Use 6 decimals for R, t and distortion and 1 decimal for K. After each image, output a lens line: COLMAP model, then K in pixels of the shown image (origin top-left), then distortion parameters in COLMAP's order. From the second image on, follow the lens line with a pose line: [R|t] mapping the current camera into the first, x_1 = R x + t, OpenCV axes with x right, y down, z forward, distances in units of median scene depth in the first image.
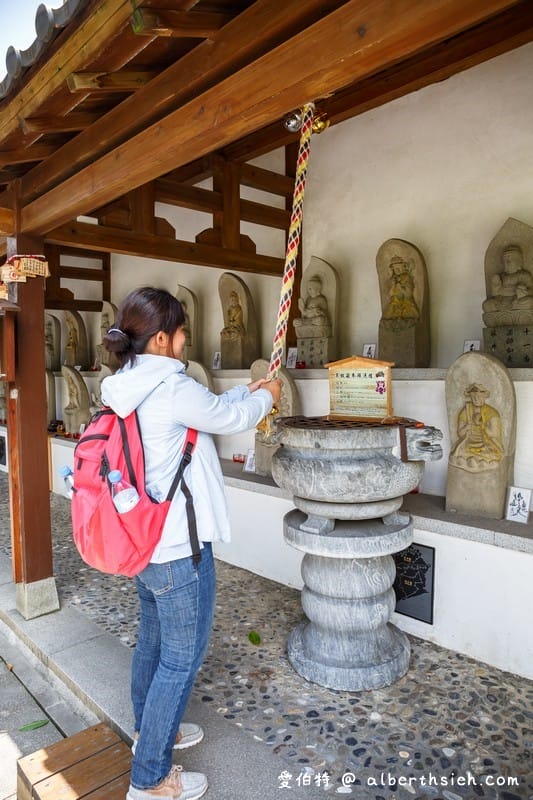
lens RADIAL K [[548.9, 0, 266.5], [0, 548.9, 400.0], [0, 0, 1]] dist [-0.093624, 0.080076]
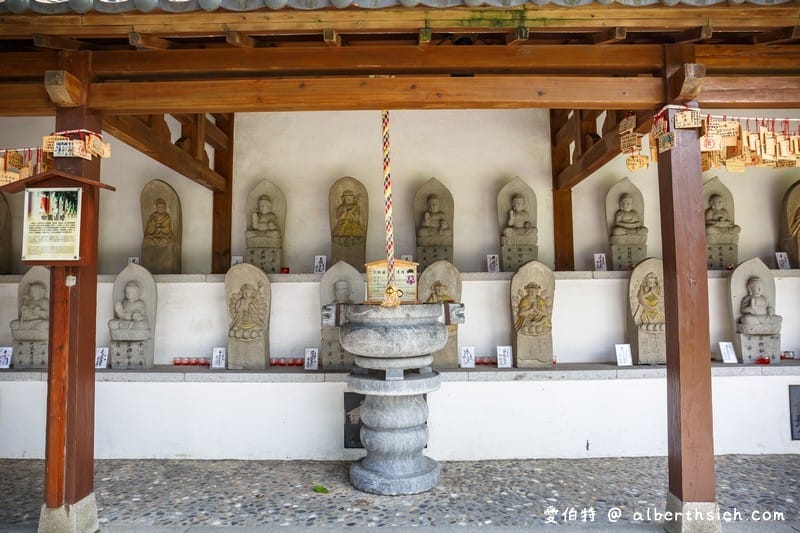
lens RADIAL K [[548.9, 0, 400.0], [0, 548.9, 266.5], [0, 0, 1]] dist [-0.093624, 0.080076]
pose [[0.691218, 0.049250, 0.720966, -0.861171], [0.041070, 0.993385, -0.107235, 0.096306], [-0.721478, 0.103733, 0.684623, 0.010500]]
